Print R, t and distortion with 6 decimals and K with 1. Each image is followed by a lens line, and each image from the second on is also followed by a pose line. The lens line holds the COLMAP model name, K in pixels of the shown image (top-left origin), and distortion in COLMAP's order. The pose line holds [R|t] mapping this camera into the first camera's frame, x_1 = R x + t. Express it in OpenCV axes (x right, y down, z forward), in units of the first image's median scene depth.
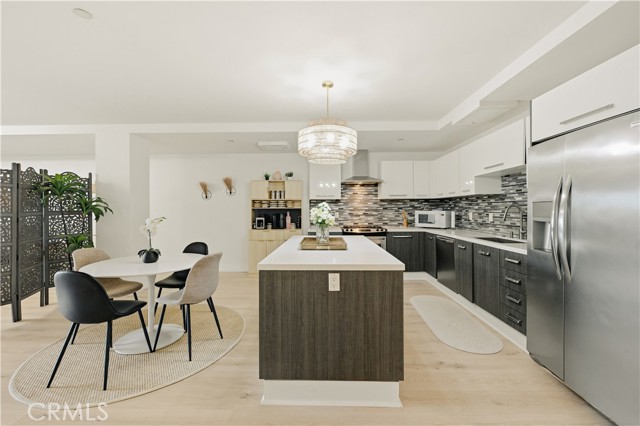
lens RADIAL K [[253.5, 0, 321.4], [0, 253.5, 210.8], [0, 0, 1]] dist [0.002245, 0.000155]
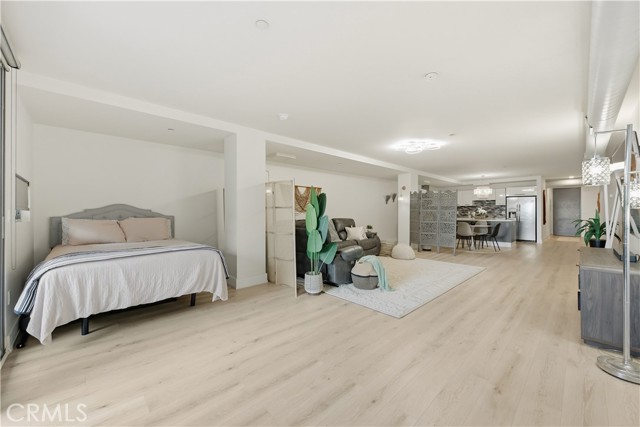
lens RADIAL K [[253.5, 0, 321.4], [0, 253.5, 211.3], [0, 0, 1]] dist [0.002245, 0.000155]
pose [[0.704959, 0.006292, 0.709220, -2.226834], [0.002263, 0.999936, -0.011121, 0.027520], [-0.709245, 0.009444, 0.704899, 0.033142]]
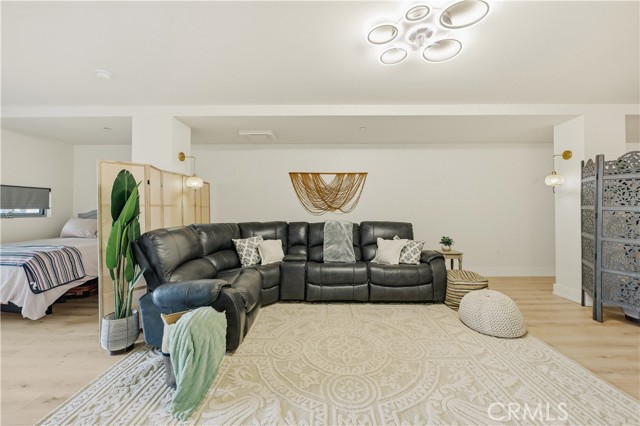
lens RADIAL K [[258.9, 0, 321.2], [0, 258.9, 205.4], [0, 0, 1]] dist [0.002835, 0.000439]
pose [[0.999977, 0.005607, 0.003887, -1.360120], [-0.005536, 0.999825, -0.017875, 0.014229], [-0.003987, 0.017853, 0.999833, 0.109365]]
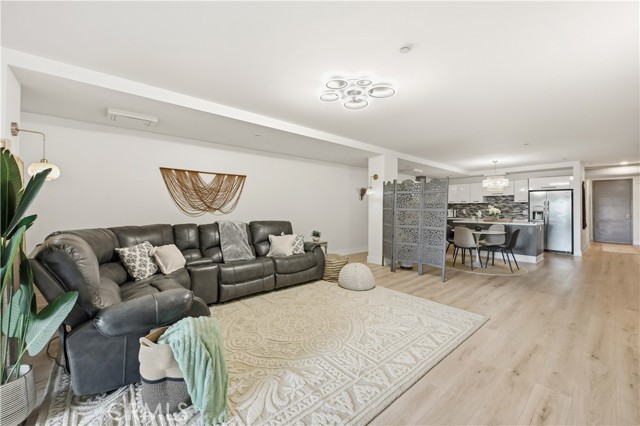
lens RADIAL K [[254.8, 0, 321.1], [0, 254.8, 209.2], [0, 0, 1]] dist [-0.000211, 0.000035]
pose [[0.743934, 0.006823, 0.668218, -1.636700], [-0.001604, 0.999963, -0.008425, 0.015460], [-0.668251, 0.005196, 0.743917, 0.120701]]
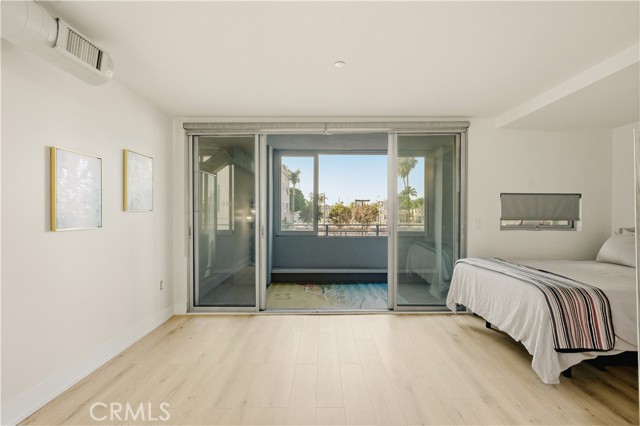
lens RADIAL K [[296.8, 0, 322.1], [0, 296.8, 213.5], [0, 0, 1]] dist [0.000063, 0.000099]
pose [[0.014839, 0.010268, -0.999837, -1.522381], [-0.010818, 0.999890, 0.010108, -0.003735], [0.999831, 0.010666, 0.014948, 0.319465]]
